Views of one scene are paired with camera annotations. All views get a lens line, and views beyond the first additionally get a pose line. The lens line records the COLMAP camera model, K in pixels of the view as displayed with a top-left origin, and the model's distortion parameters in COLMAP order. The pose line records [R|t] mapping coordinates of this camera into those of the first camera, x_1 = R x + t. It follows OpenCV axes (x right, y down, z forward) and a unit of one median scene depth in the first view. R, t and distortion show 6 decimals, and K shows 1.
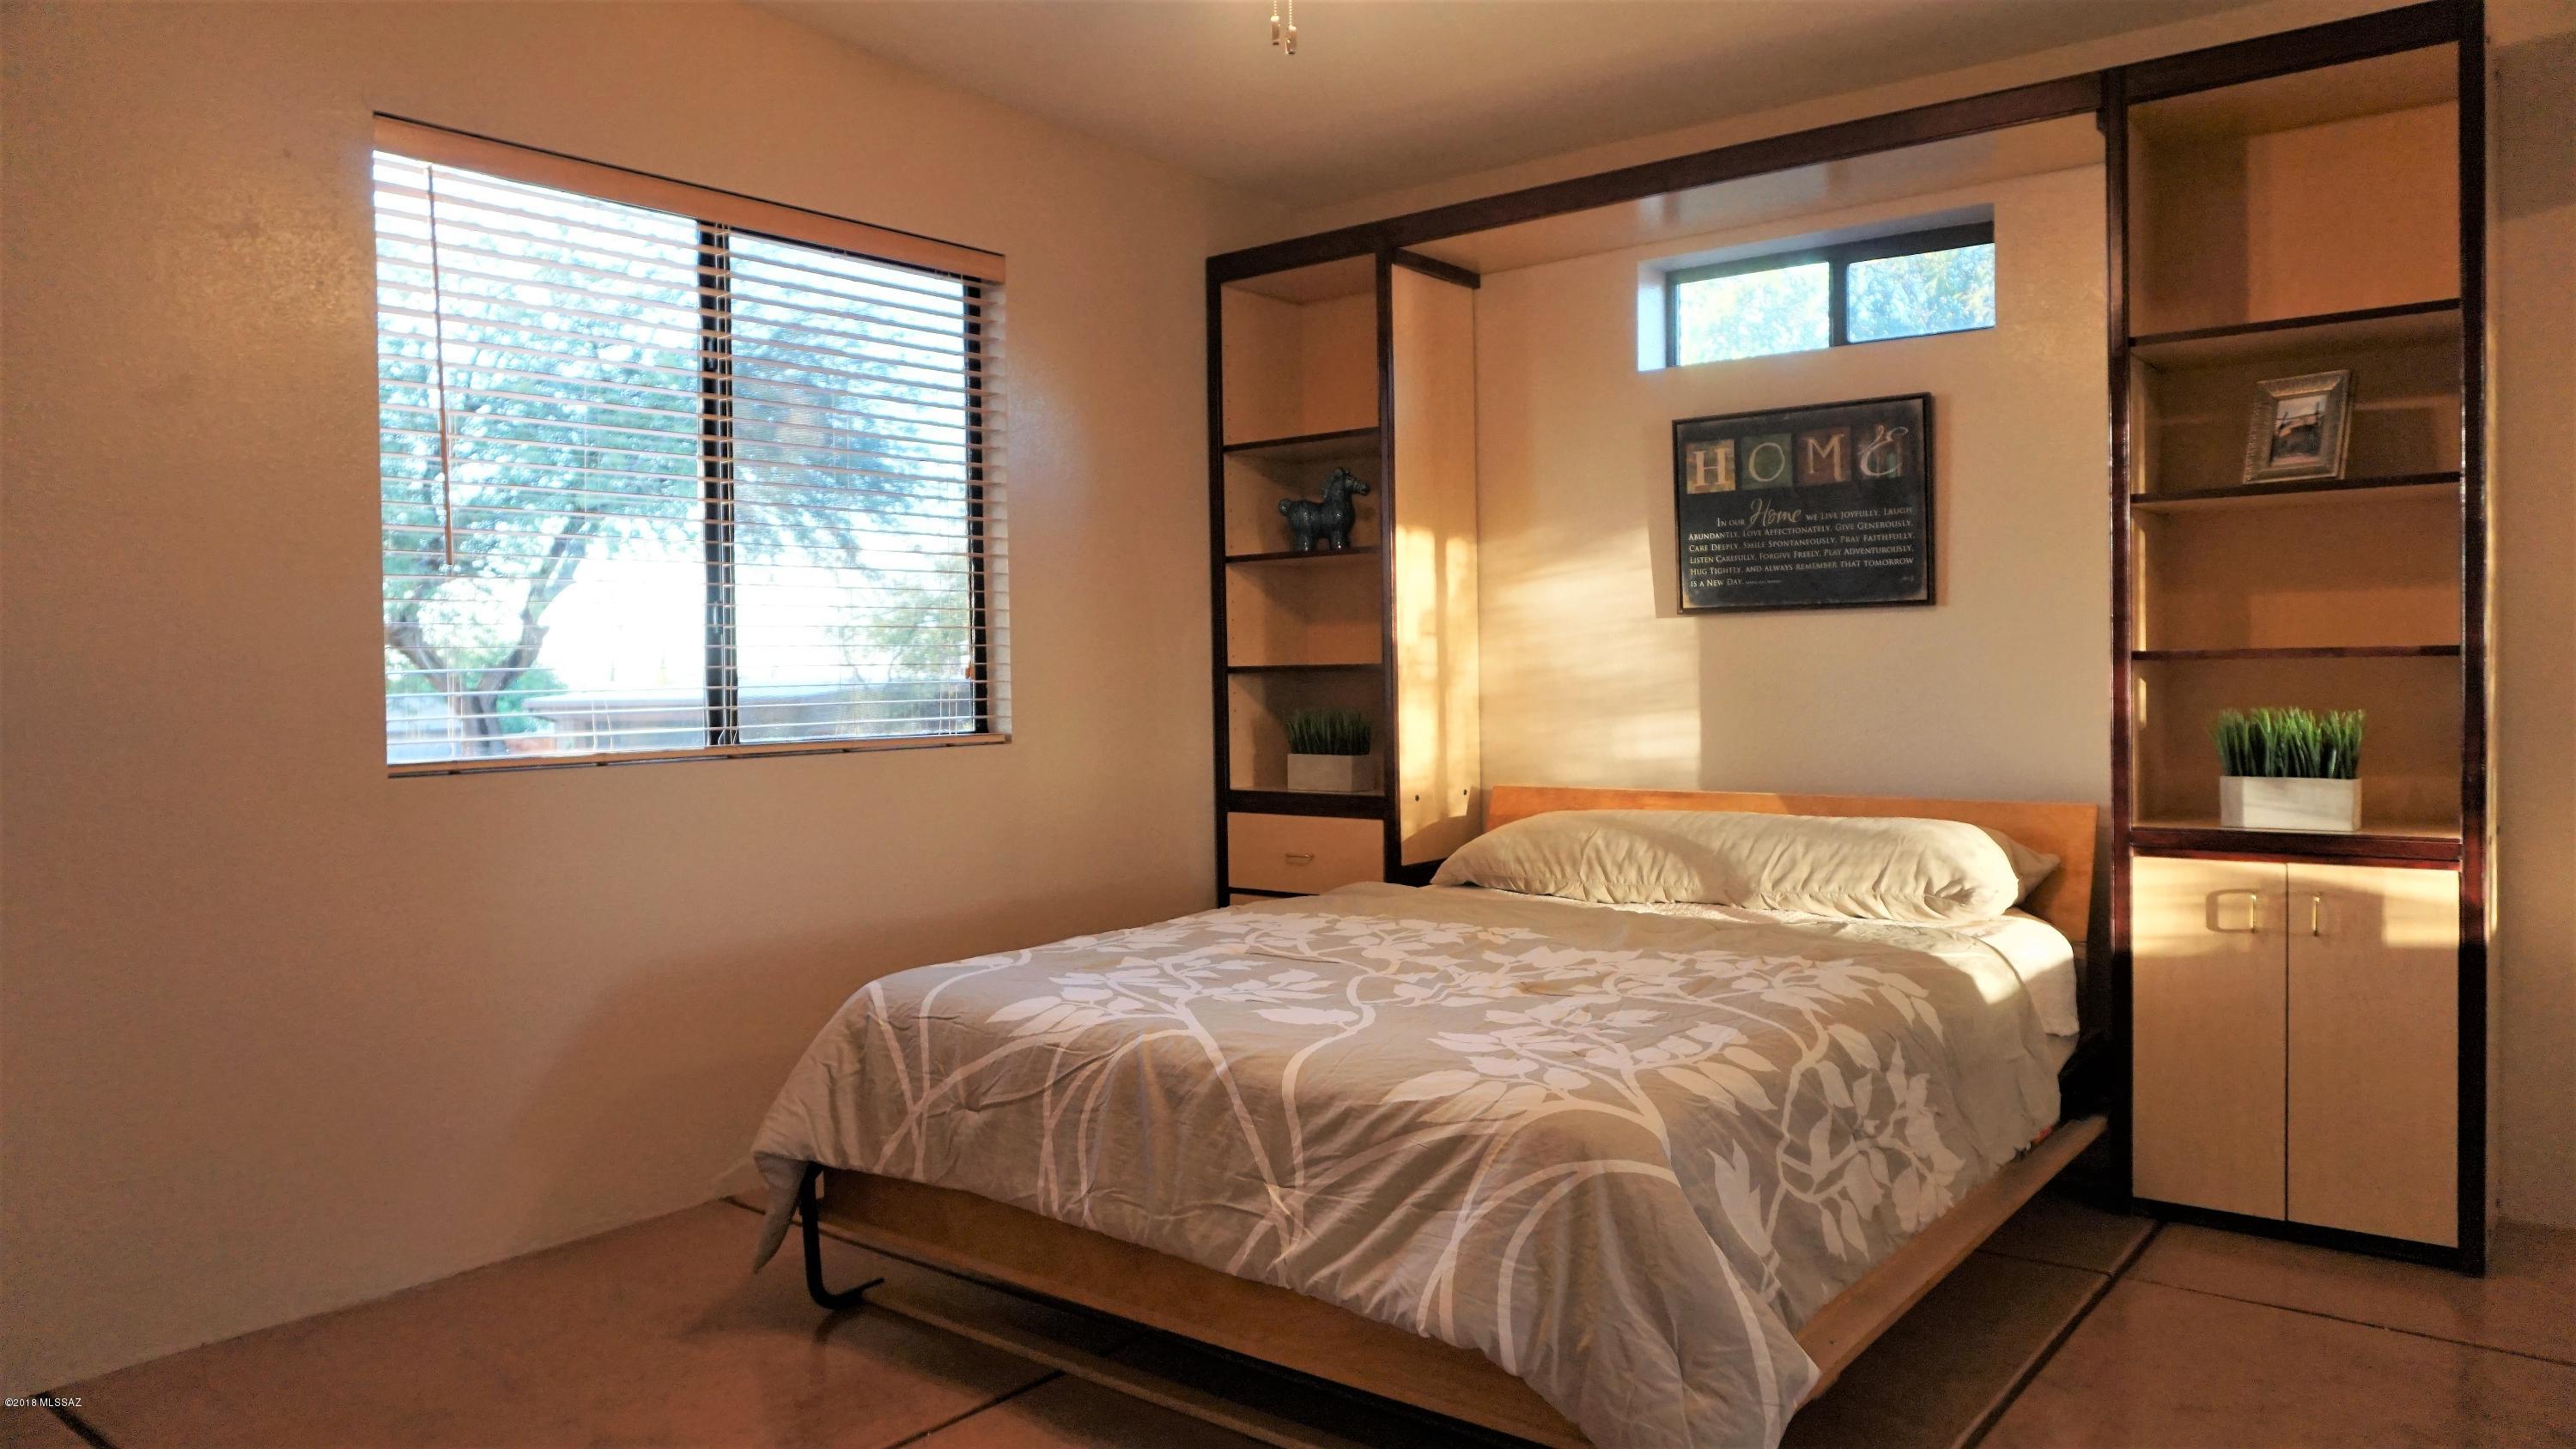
lens RADIAL K [[1714.7, 0, 1283.4], [0, 1714.7, 712.5], [0, 0, 1]] dist [-0.055287, 0.031667]
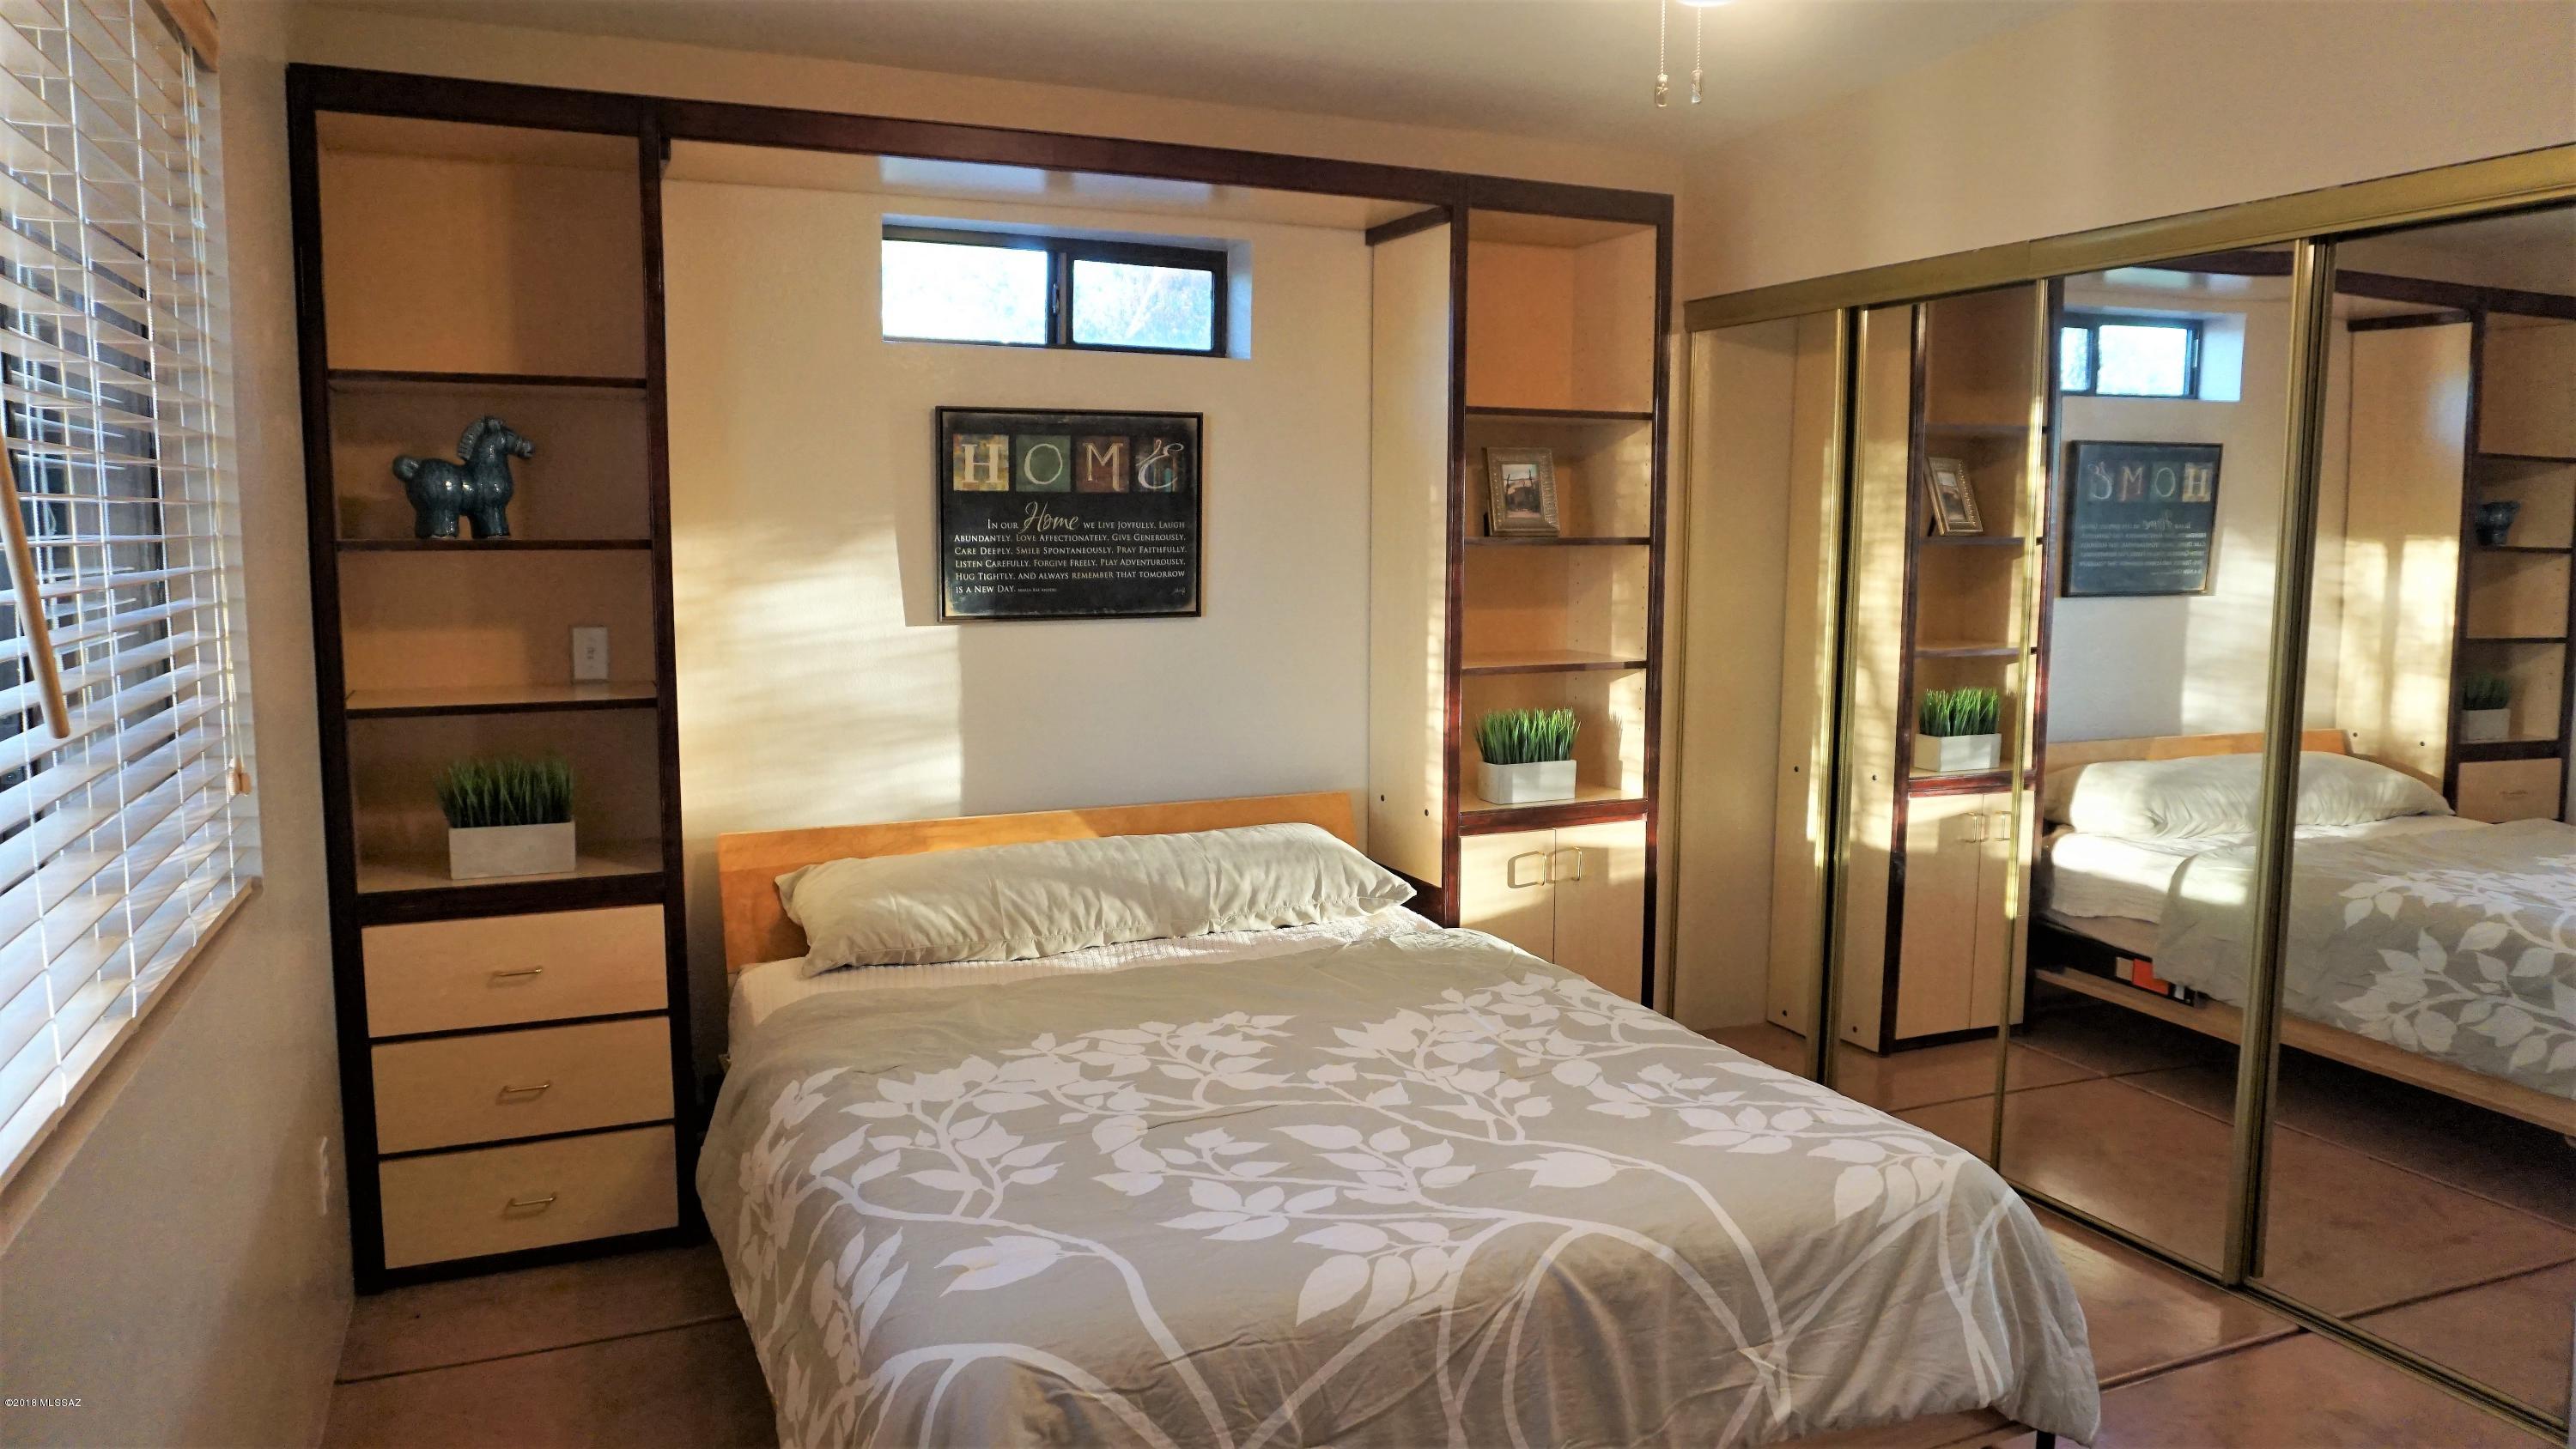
lens RADIAL K [[1714.7, 0, 1284.1], [0, 1714.7, 726.9], [0, 0, 1]] dist [-0.055287, 0.031667]
pose [[0.453792, -0.086612, 0.886888, -0.522492], [0.012232, 0.995777, 0.090987, -0.088162], [-0.891024, -0.030441, 0.452935, 0.456627]]
